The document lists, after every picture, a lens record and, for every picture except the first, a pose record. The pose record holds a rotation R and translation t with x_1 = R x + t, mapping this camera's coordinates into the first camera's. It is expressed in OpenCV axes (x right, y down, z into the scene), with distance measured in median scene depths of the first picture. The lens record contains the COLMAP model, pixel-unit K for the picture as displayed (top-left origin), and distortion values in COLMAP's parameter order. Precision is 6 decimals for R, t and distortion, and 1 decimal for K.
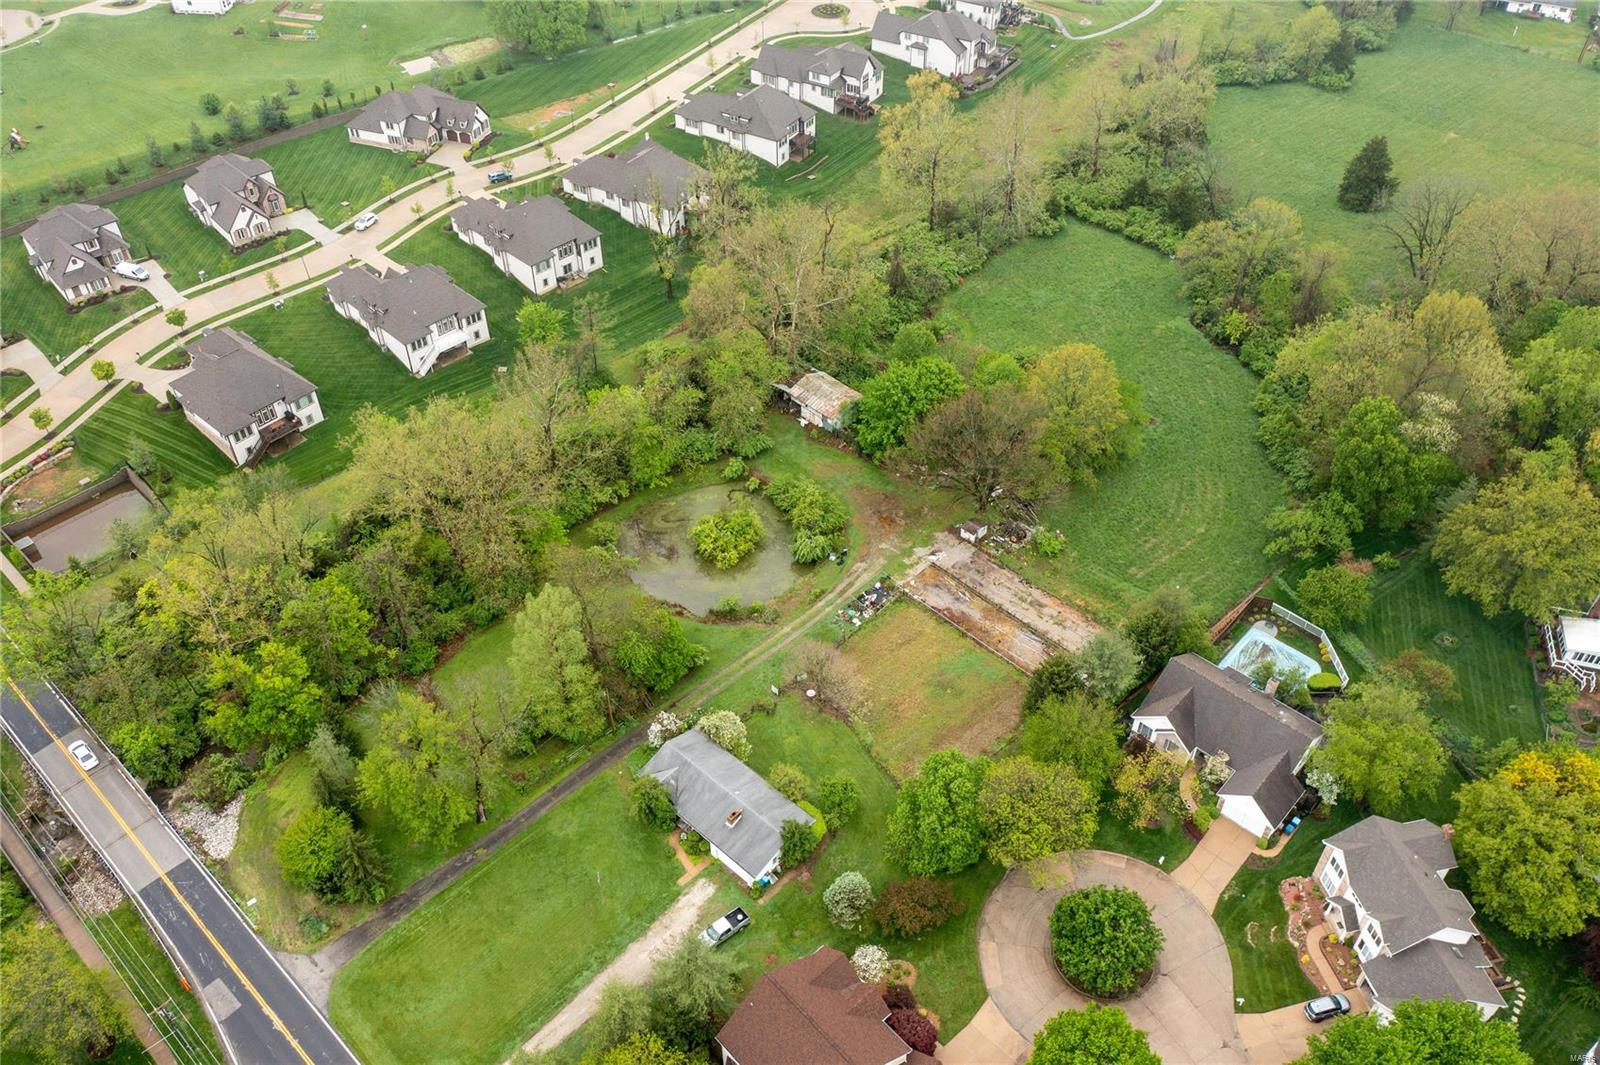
lens RADIAL K [[1273.2, 0, 796.2], [0, 1273.2, 528.3], [0, 0, 1]] dist [-0.007154, -0.000255]
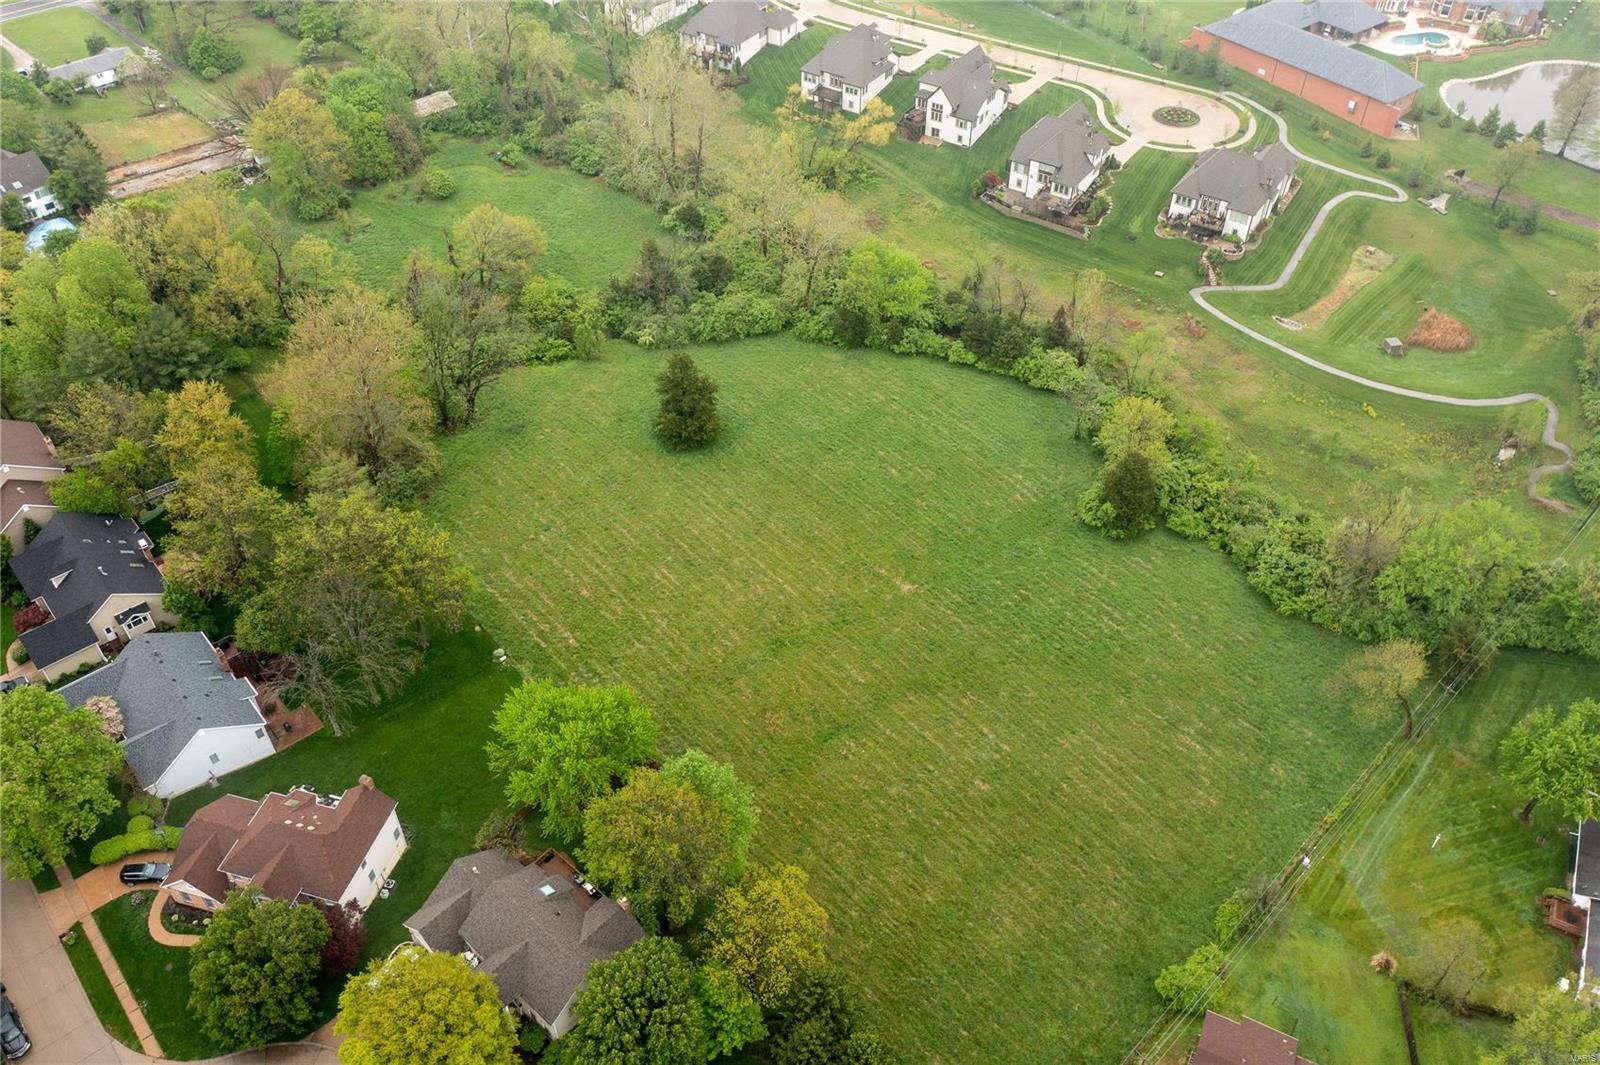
lens RADIAL K [[1273.2, 0, 799.8], [0, 1273.2, 528.5], [0, 0, 1]] dist [-0.007154, -0.000255]
pose [[-0.022877, 0.691418, -0.722092, 1.222120], [-0.678931, 0.519437, 0.518881, -0.789070], [0.733845, 0.502121, 0.457543, 0.847476]]
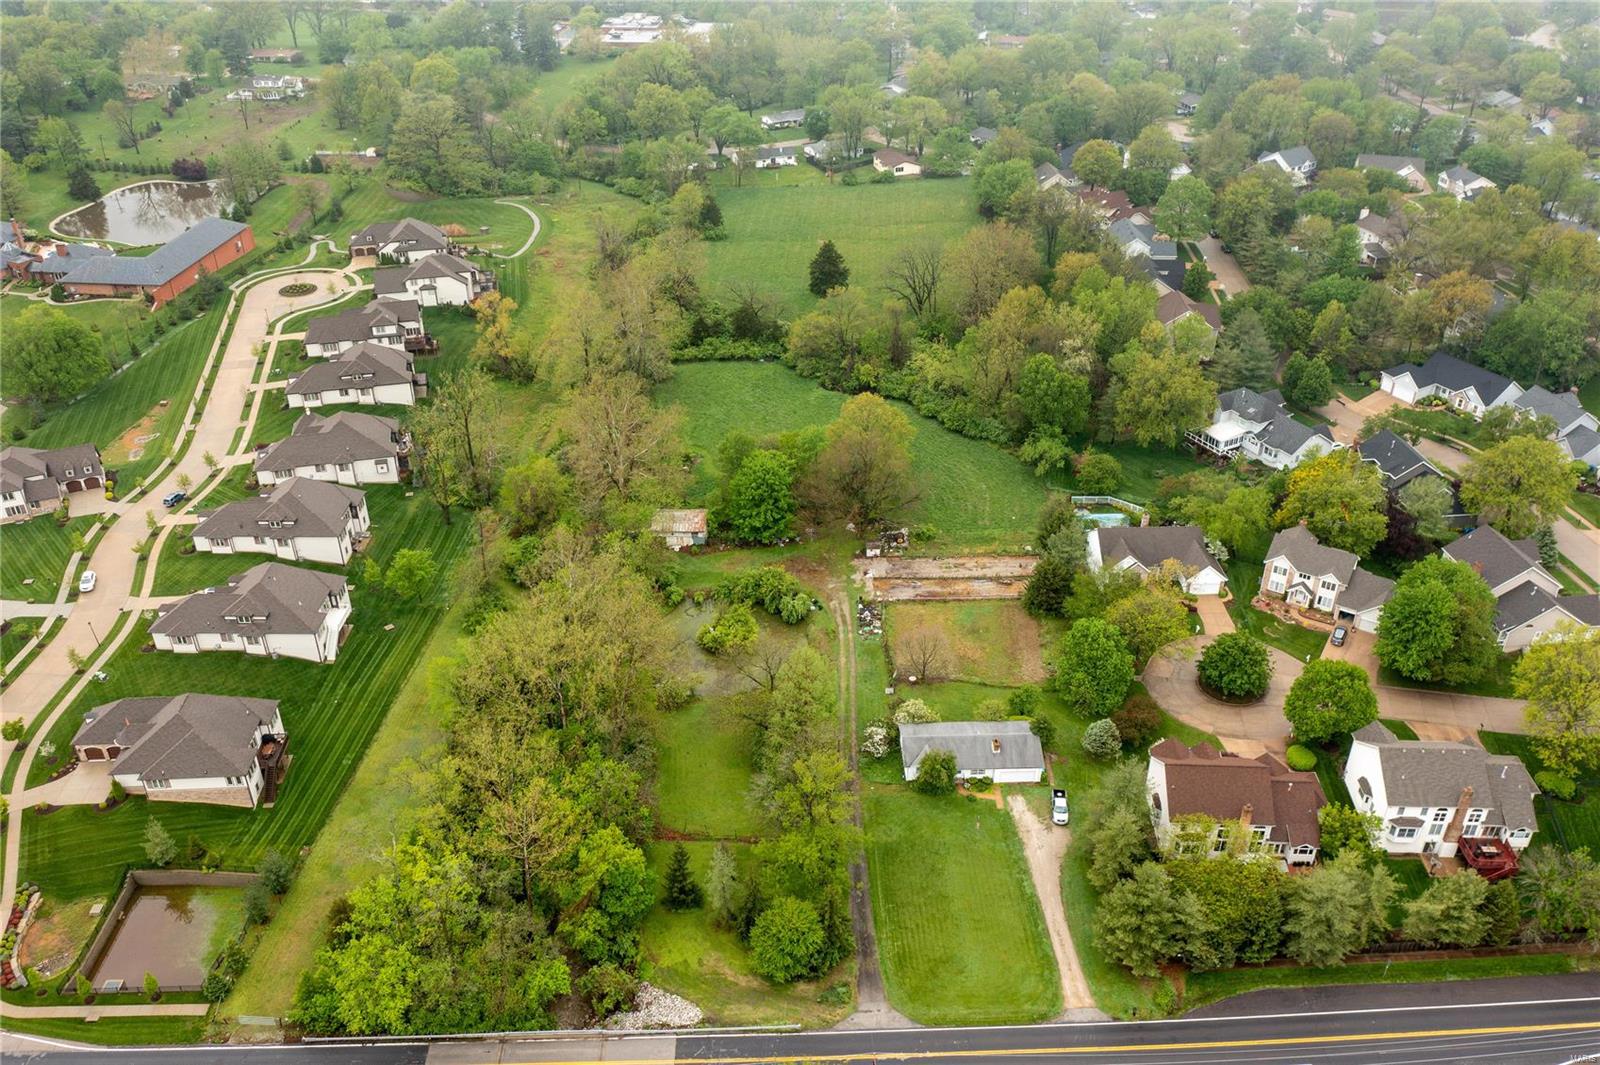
lens RADIAL K [[1273.2, 0, 797.2], [0, 1273.2, 526.2], [0, 0, 1]] dist [-0.007154, -0.000255]
pose [[0.709160, -0.361826, 0.605124, -0.571105], [0.475094, 0.879390, -0.030955, -0.011924], [-0.520940, 0.309443, 0.795530, 0.019547]]
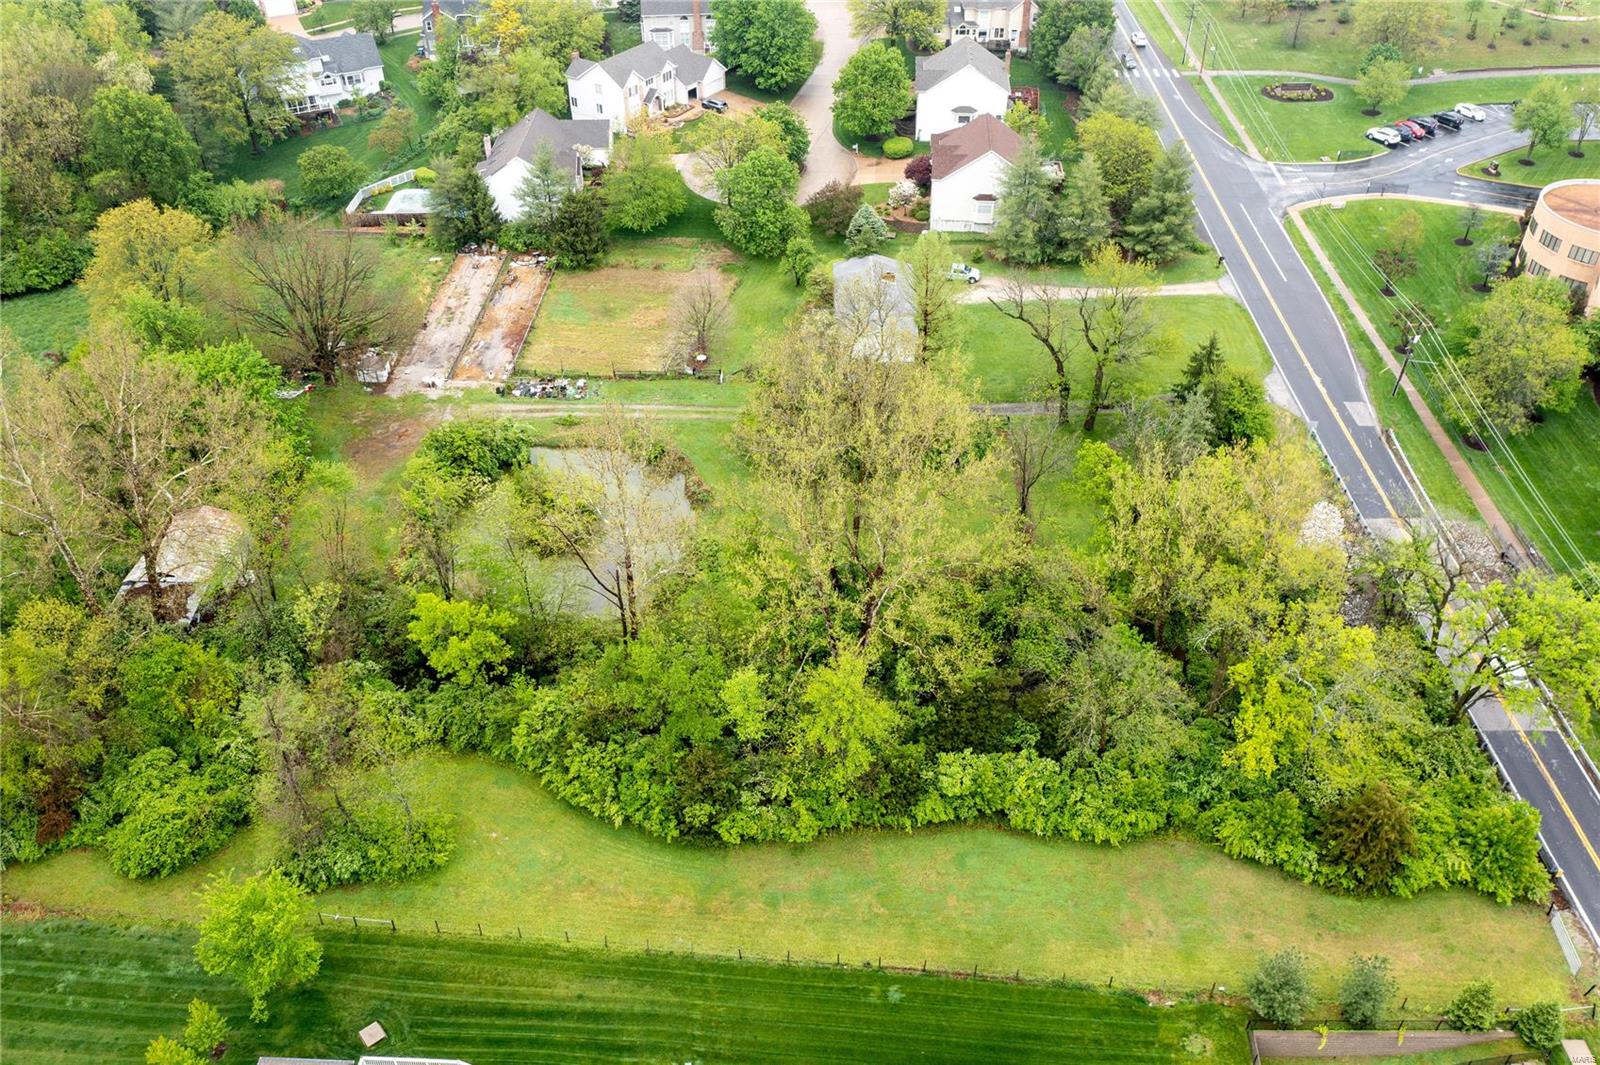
lens RADIAL K [[1273.2, 0, 793.9], [0, 1273.2, 534.9], [0, 0, 1]] dist [-0.007154, -0.000255]
pose [[-0.682324, -0.448449, 0.577345, -0.471465], [0.499421, 0.290790, 0.816100, -0.418659], [-0.533866, 0.845183, 0.025552, 0.784140]]
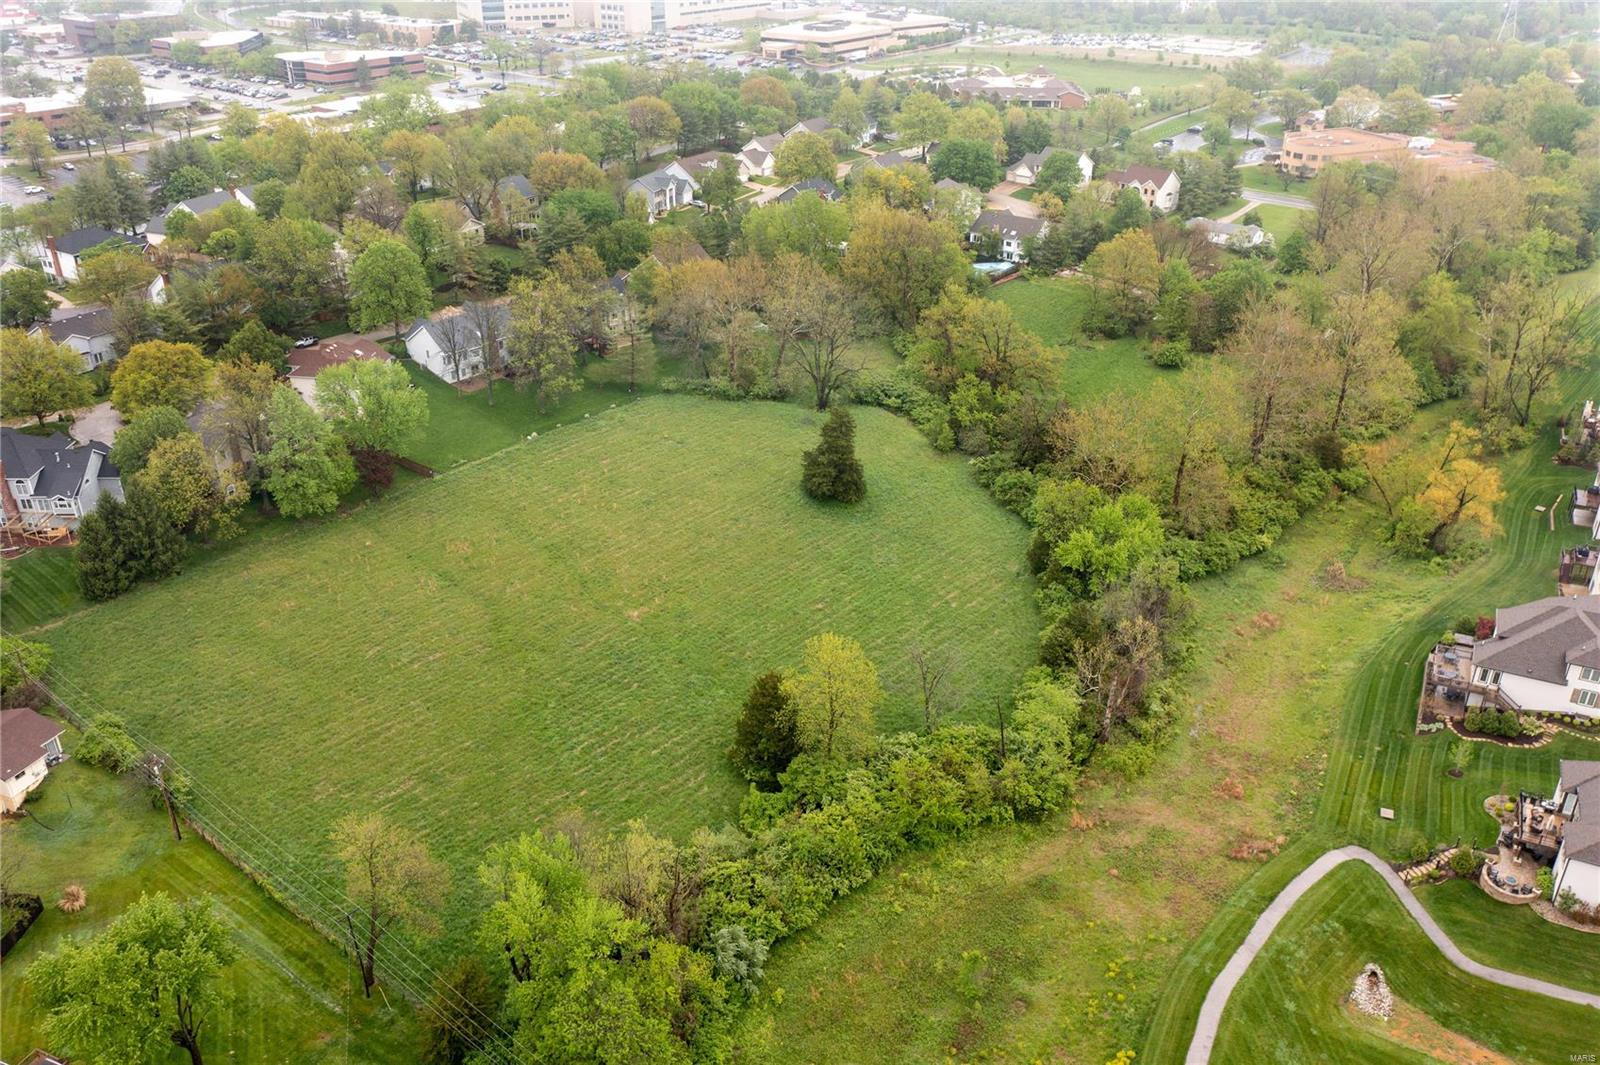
lens RADIAL K [[1273.2, 0, 794.0], [0, 1273.2, 531.6], [0, 0, 1]] dist [-0.007154, -0.000255]
pose [[-0.996355, 0.047773, -0.070678, 0.619489], [-0.049845, 0.346353, 0.936779, -1.165181], [0.069232, 0.936887, -0.342709, 1.515762]]
